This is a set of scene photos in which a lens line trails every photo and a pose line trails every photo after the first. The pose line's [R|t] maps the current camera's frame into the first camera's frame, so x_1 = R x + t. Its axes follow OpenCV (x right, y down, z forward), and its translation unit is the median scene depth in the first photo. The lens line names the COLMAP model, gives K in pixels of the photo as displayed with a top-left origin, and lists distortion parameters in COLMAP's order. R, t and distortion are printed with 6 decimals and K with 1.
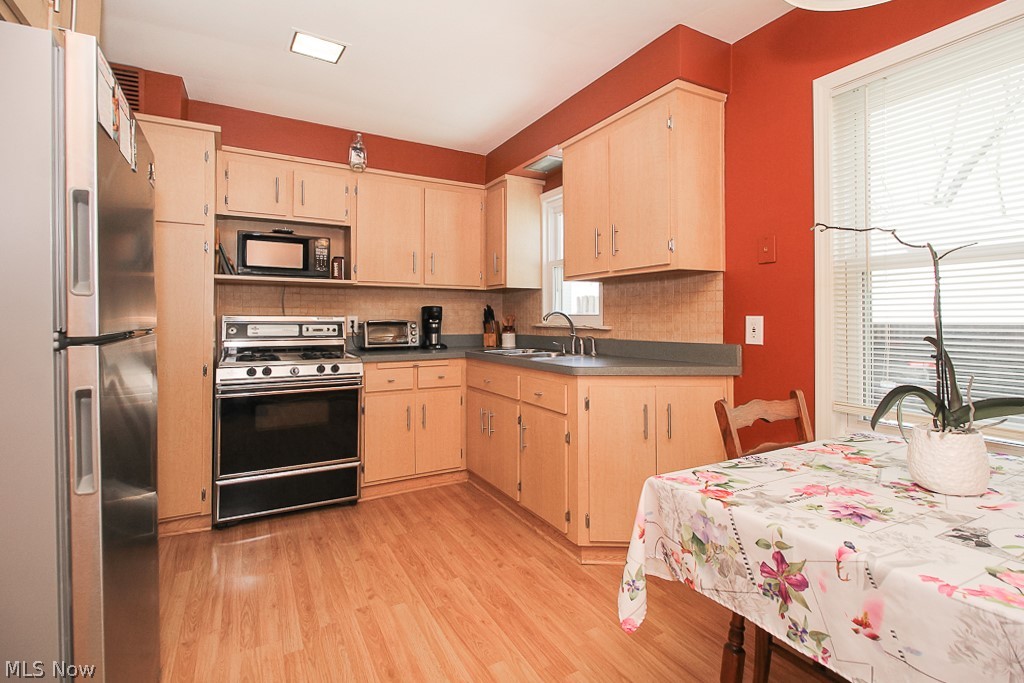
lens RADIAL K [[484.3, 0, 512.2], [0, 484.3, 298.3], [0, 0, 1]] dist [0.003192, 0.000000]
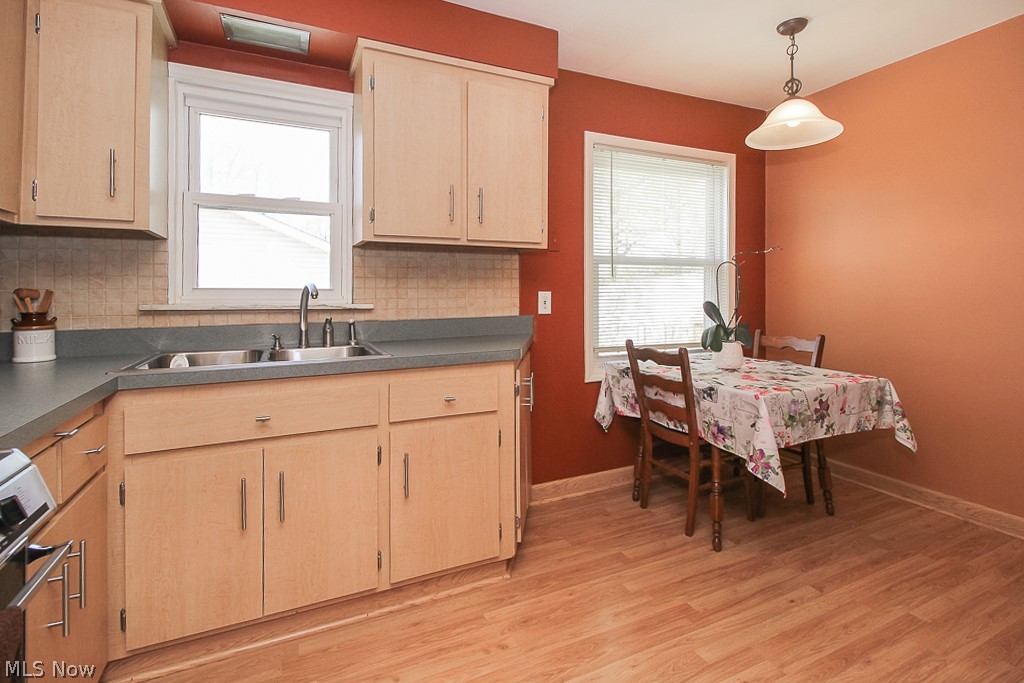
lens RADIAL K [[484.3, 0, 512.2], [0, 484.3, 298.3], [0, 0, 1]] dist [0.003192, 0.000000]
pose [[0.064013, -0.002934, 0.997945, -0.743058], [-0.032184, 0.999469, 0.005003, 0.050472], [-0.997430, -0.032438, 0.063885, 0.995800]]
